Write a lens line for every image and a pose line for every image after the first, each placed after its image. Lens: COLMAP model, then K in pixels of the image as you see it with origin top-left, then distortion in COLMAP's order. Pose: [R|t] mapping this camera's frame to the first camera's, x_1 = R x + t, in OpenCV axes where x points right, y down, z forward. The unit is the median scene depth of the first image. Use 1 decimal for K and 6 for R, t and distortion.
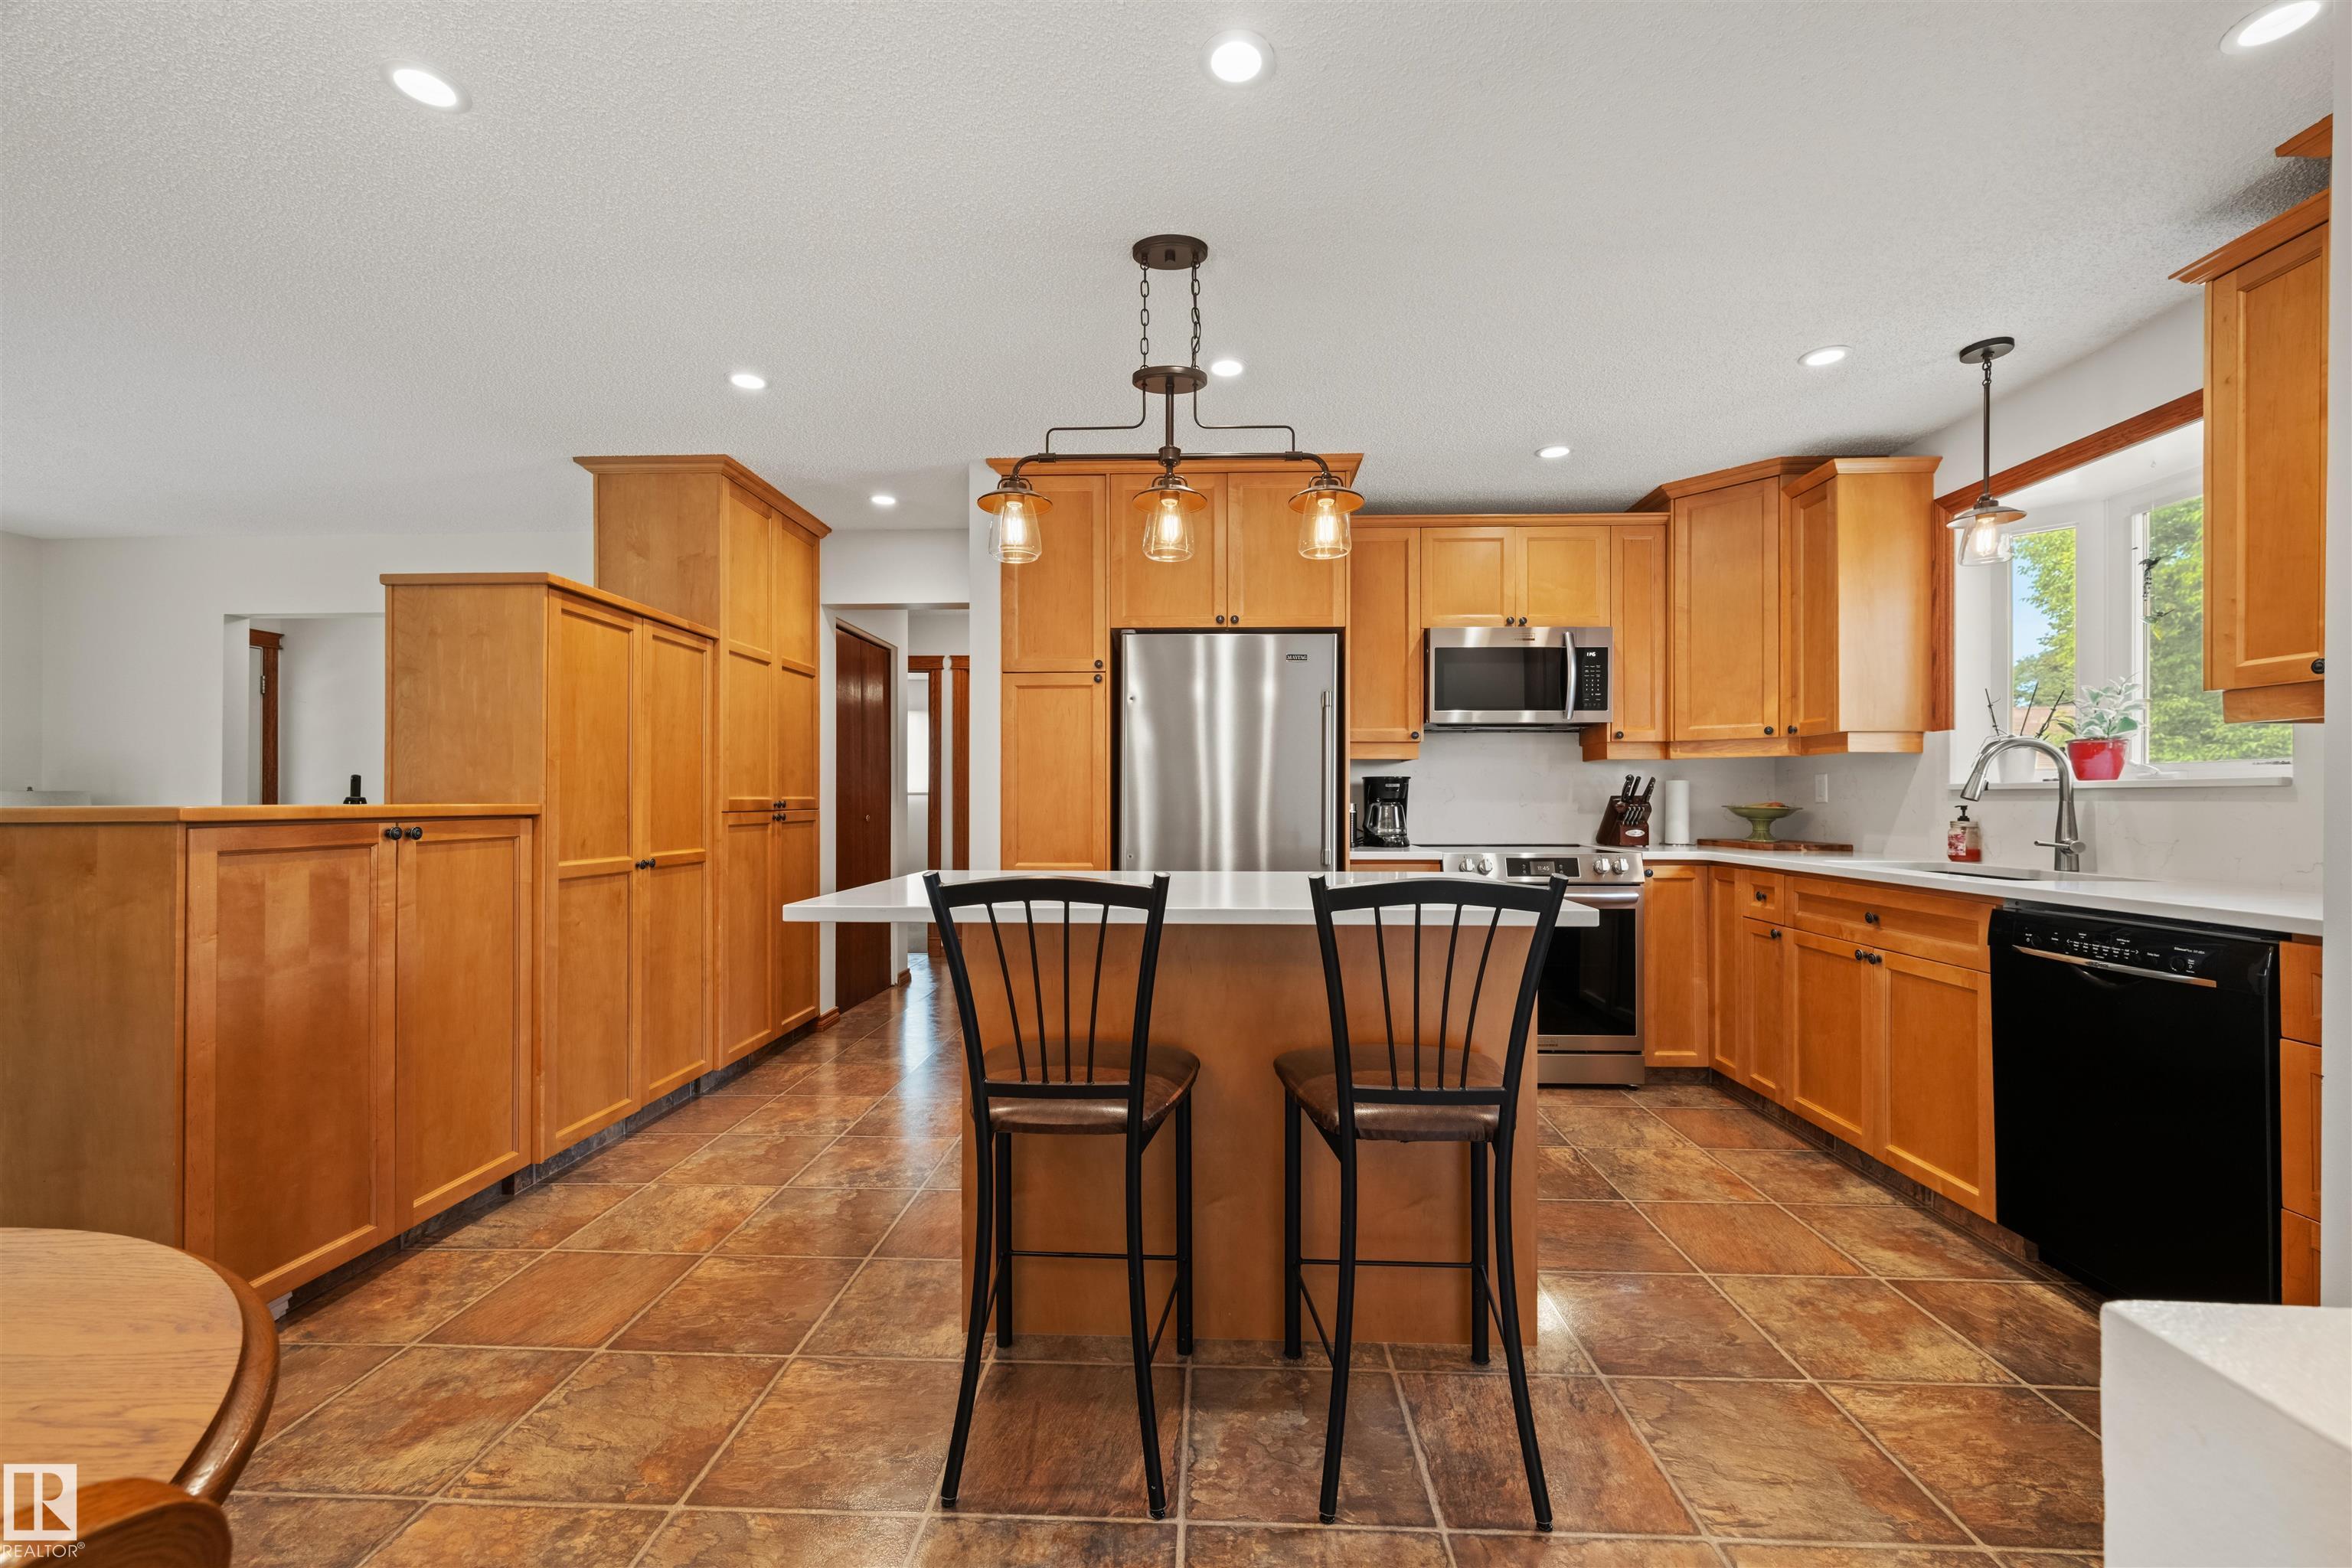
lens RADIAL K [[939.8, 0, 1173.1], [0, 939.8, 793.3], [0, 0, 1]] dist [-0.000642, -0.000304]
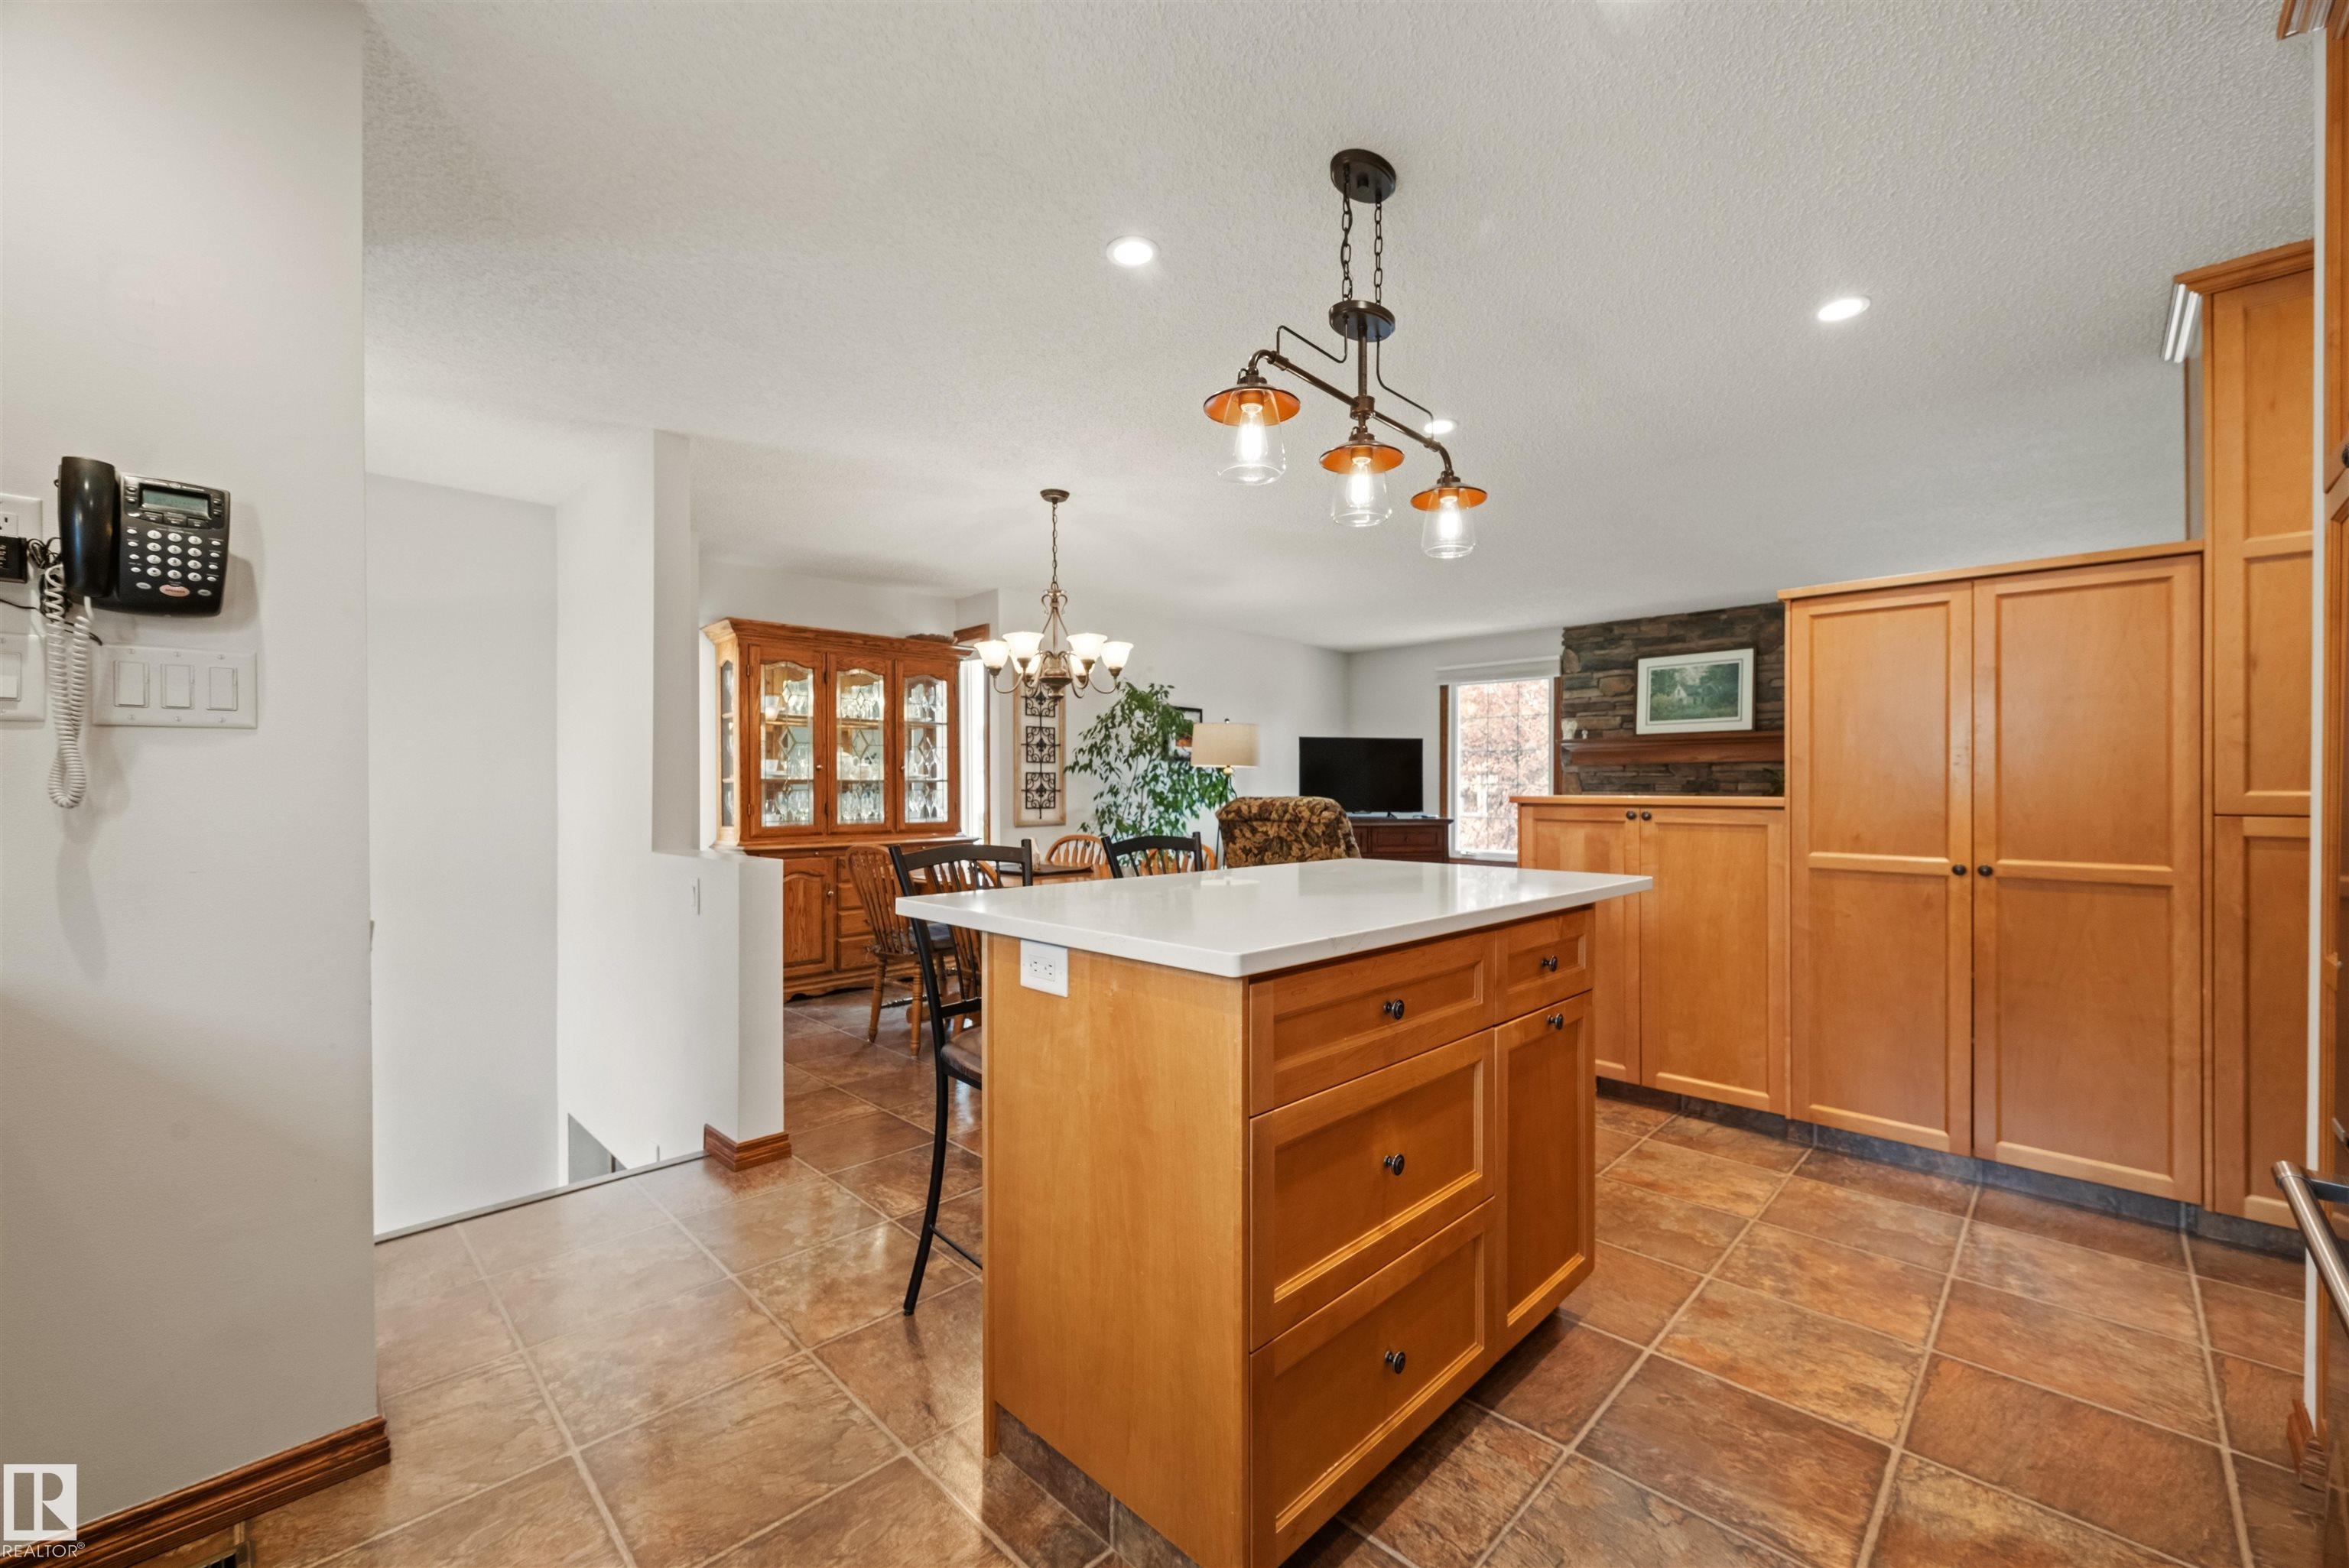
lens RADIAL K [[938.6, 0, 1194.9], [0, 938.6, 808.5], [0, 0, 1]] dist [-0.000642, -0.000304]
pose [[-0.669173, 0.011882, -0.743012, 0.579976], [0.000851, 0.999884, 0.015224, 0.005309], [0.743106, 0.009555, -0.669105, 1.123555]]
